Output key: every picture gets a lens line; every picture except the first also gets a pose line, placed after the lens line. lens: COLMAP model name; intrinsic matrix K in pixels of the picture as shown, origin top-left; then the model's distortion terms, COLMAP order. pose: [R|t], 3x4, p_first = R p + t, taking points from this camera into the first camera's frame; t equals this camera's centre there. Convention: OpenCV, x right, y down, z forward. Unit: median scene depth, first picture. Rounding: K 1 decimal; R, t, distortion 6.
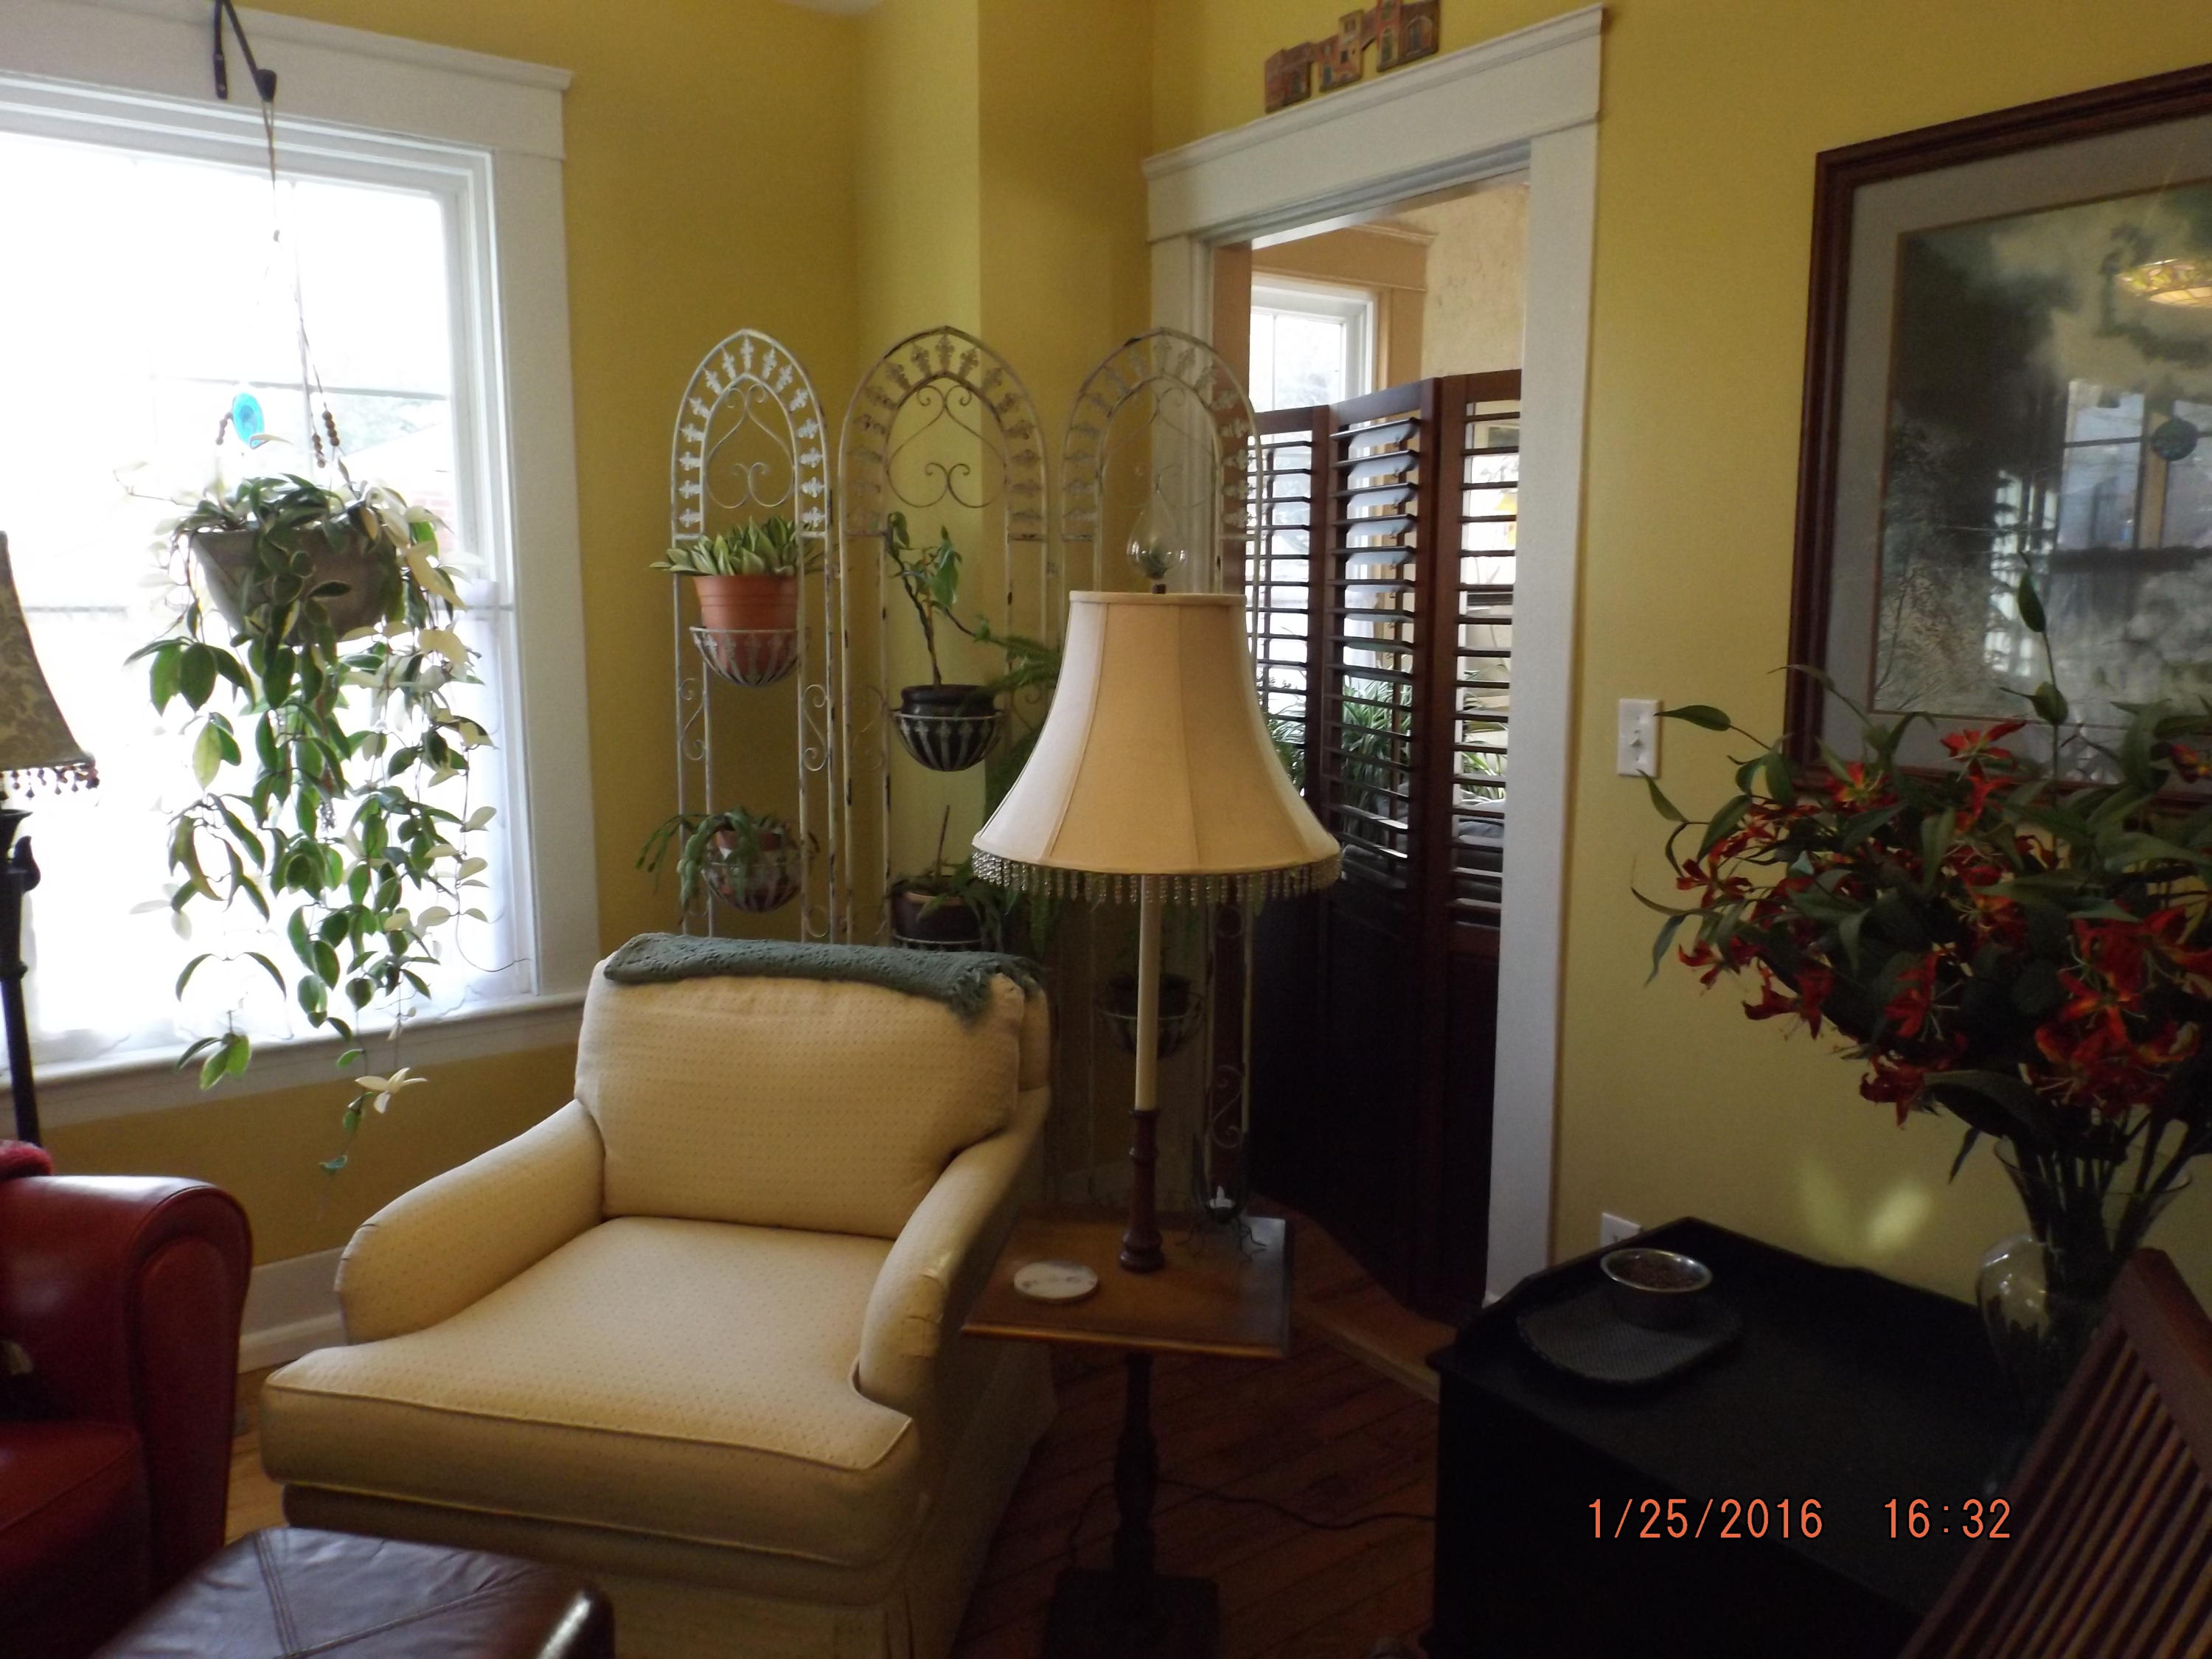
lens RADIAL K [[1577.5, 0, 1100.4], [0, 1577.5, 836.6], [0, 0, 1]] dist [0.004887, -0.012612]
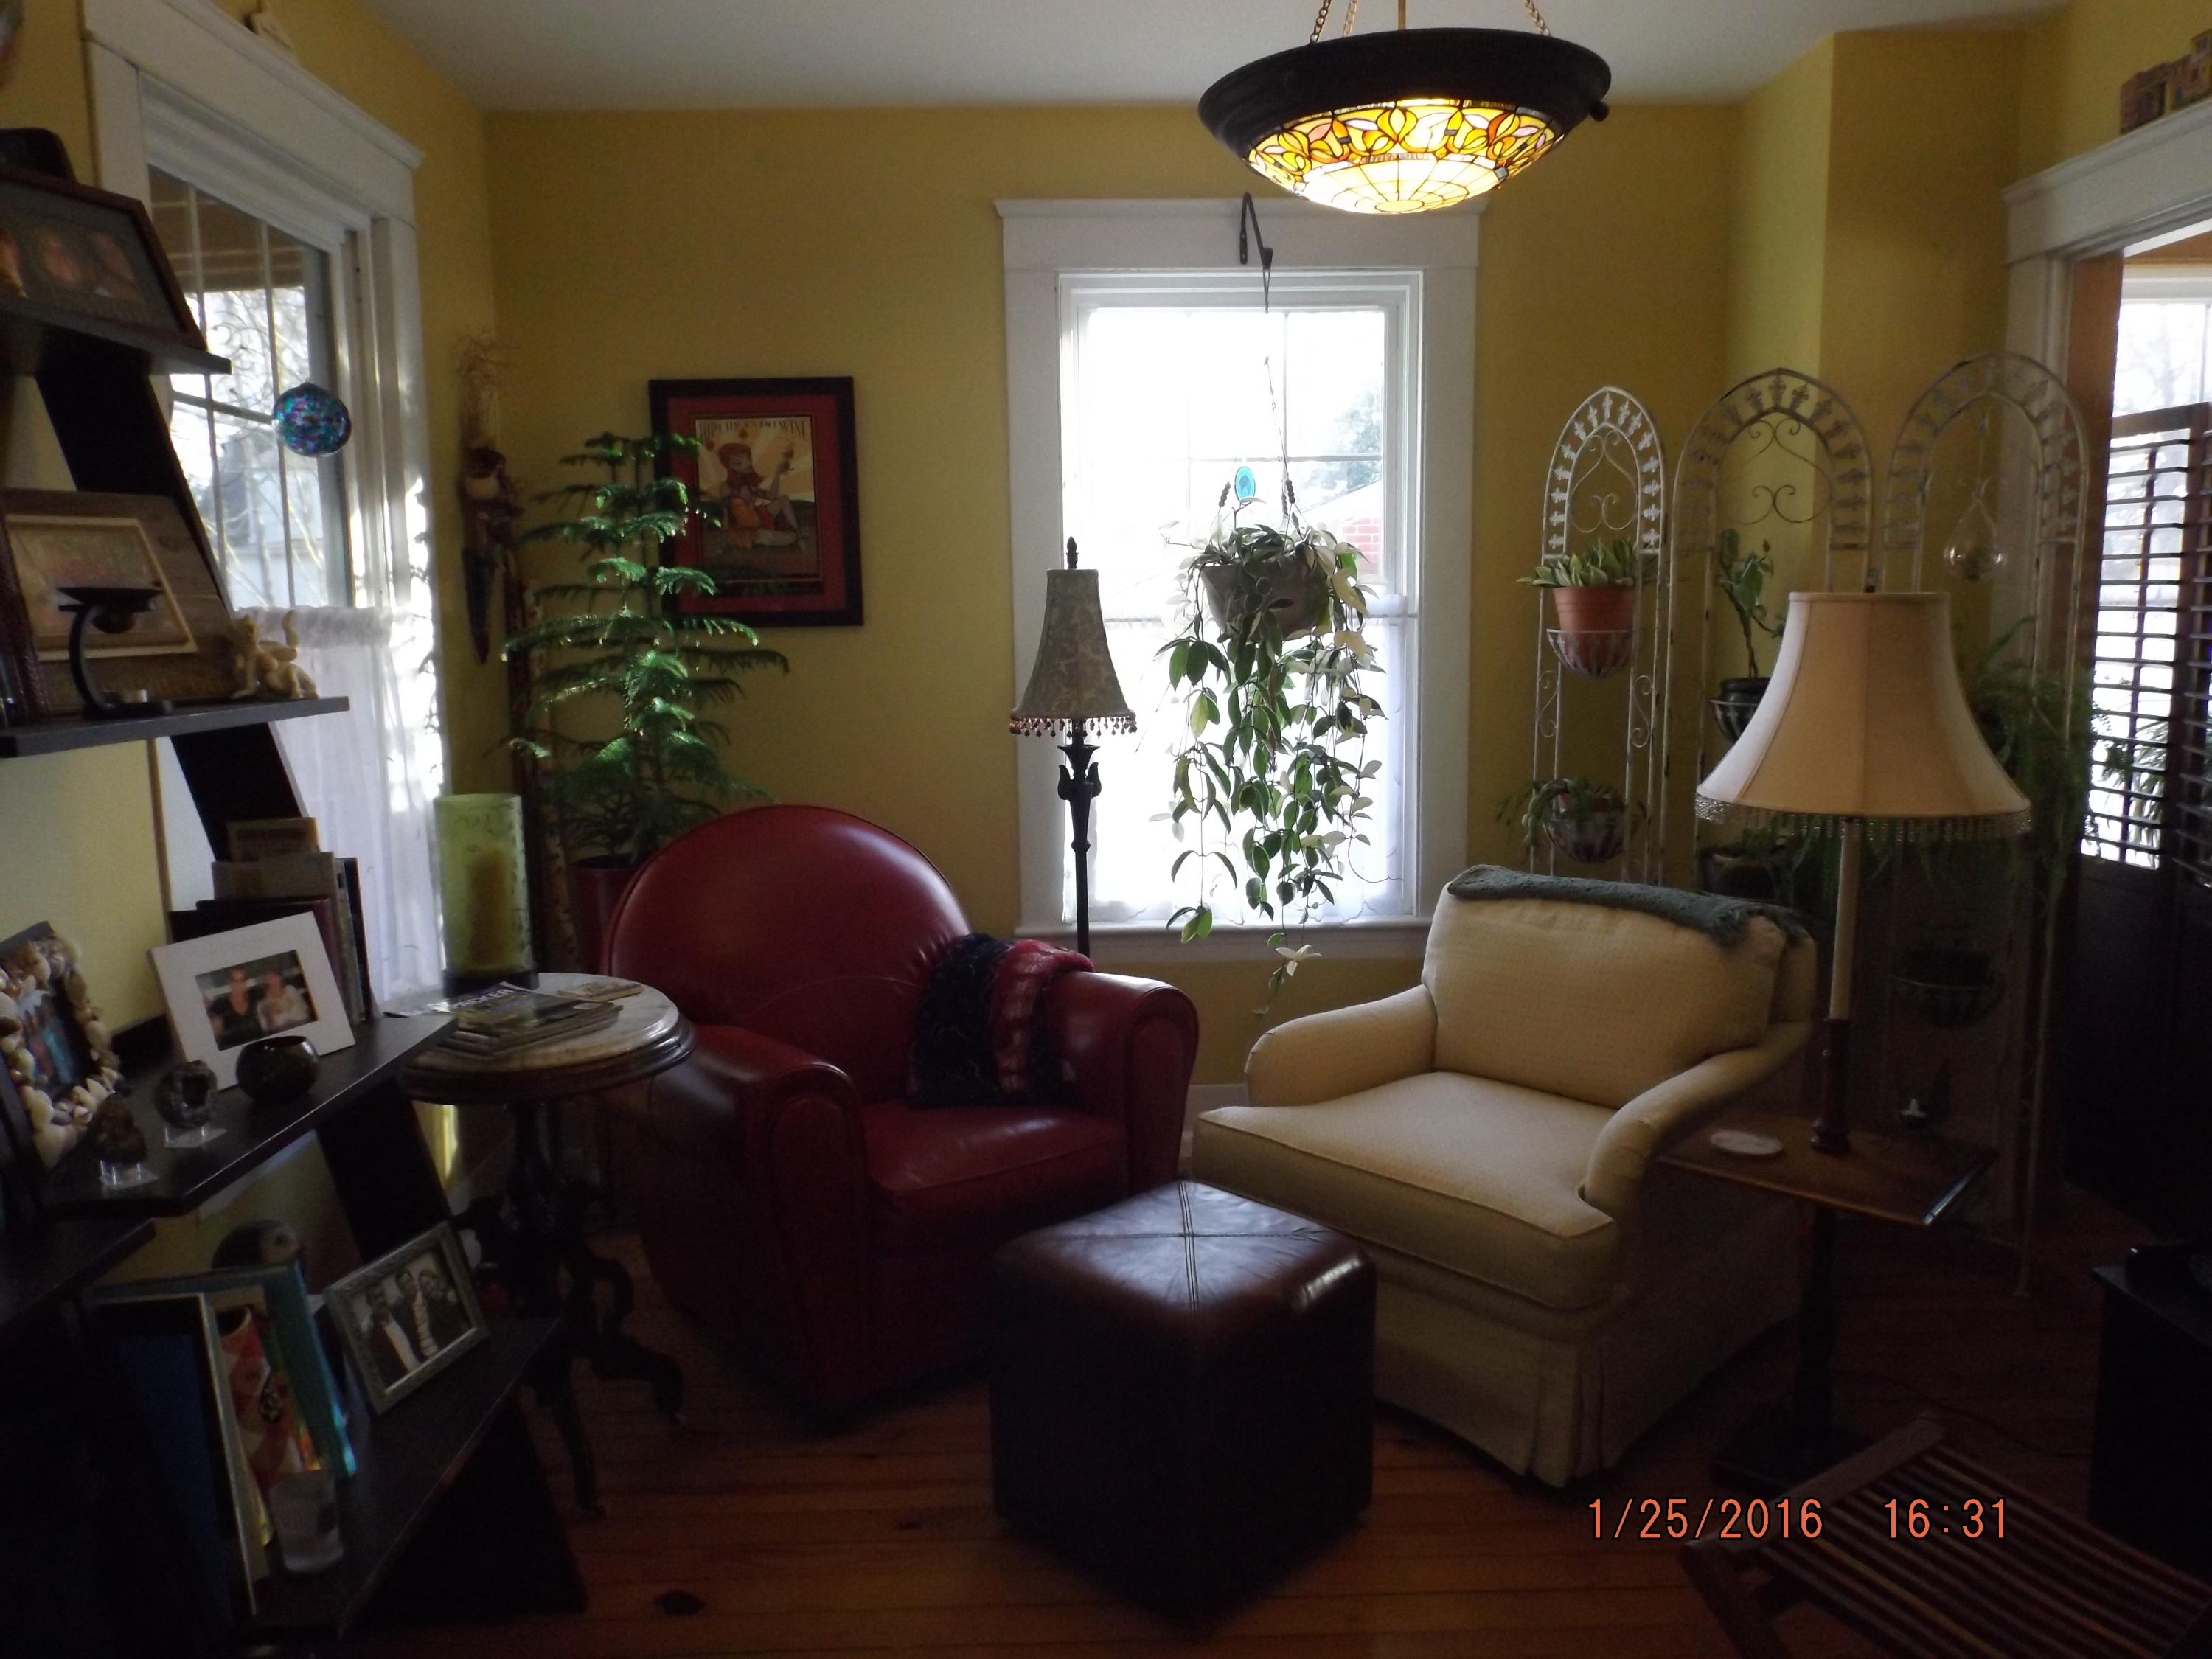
lens RADIAL K [[1577.5, 0, 1102.0], [0, 1577.5, 833.4], [0, 0, 1]] dist [0.004887, -0.012612]
pose [[0.825259, 0.064320, -0.561080, 0.177053], [-0.070159, 0.997473, 0.011154, 0.043196], [0.560380, 0.030160, 0.827686, -0.248230]]
